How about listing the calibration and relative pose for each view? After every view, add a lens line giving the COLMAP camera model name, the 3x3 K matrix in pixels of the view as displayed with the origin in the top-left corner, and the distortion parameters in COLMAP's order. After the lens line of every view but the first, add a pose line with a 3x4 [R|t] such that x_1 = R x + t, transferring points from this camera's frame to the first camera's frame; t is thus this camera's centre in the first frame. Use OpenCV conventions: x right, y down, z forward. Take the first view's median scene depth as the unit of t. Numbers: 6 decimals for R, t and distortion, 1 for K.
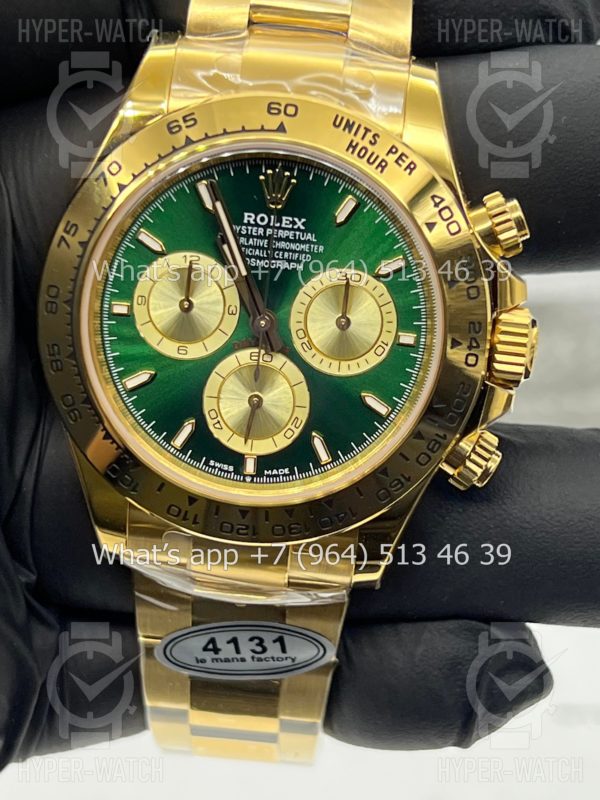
lens RADIAL K [[1922.2, 0, 303.5], [0, 1922.2, 405.3], [0, 0, 1]] dist [0.200542, 0.000000]
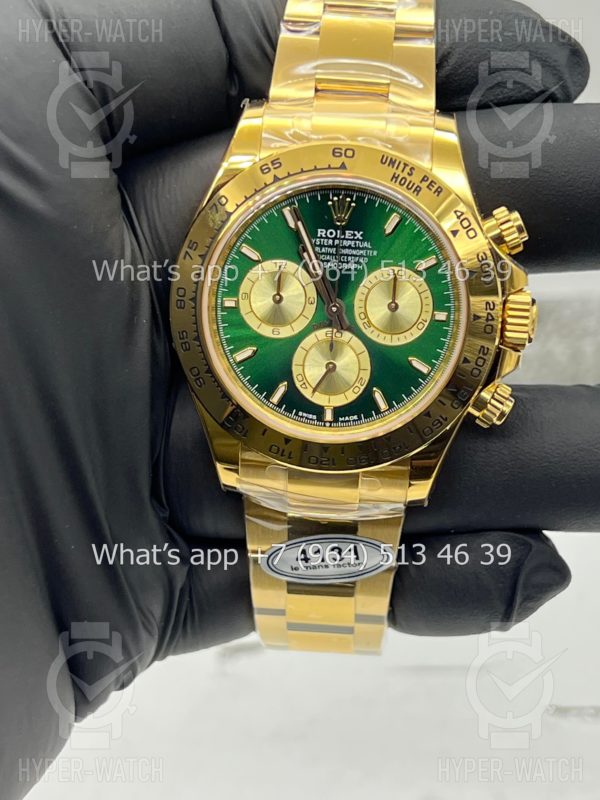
lens RADIAL K [[1922.2, 0, 294.8], [0, 1922.2, 408.1], [0, 0, 1]] dist [0.200542, 0.000000]
pose [[0.998976, -0.037762, -0.024908, -0.017763], [0.037114, 0.998973, -0.025991, 0.061780], [0.025864, 0.025040, 0.999352, -0.363243]]
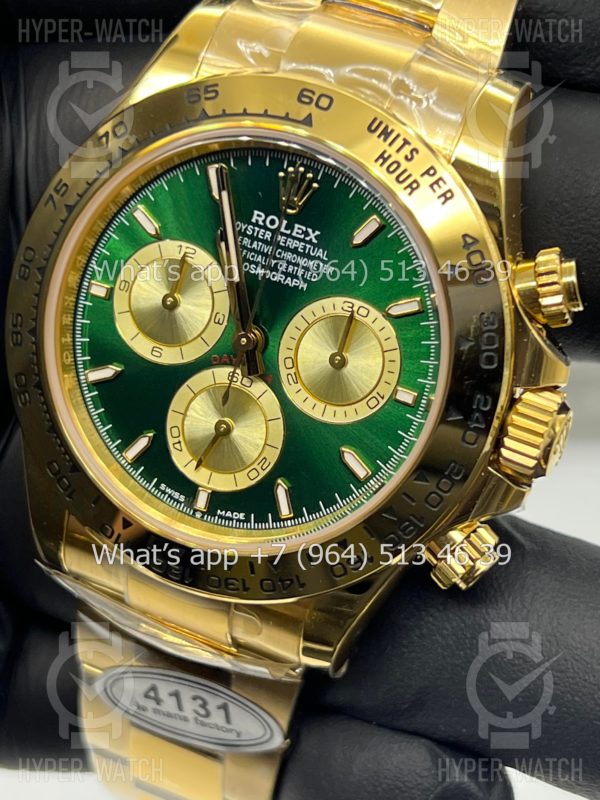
lens RADIAL K [[1922.2, 0, 300.9], [0, 1922.2, 402.8], [0, 0, 1]] dist [0.200542, 0.000000]
pose [[0.949615, 0.221219, -0.222023, 0.196433], [-0.224329, 0.974446, 0.011438, -0.030919], [0.218880, 0.038944, 0.974974, 0.172540]]
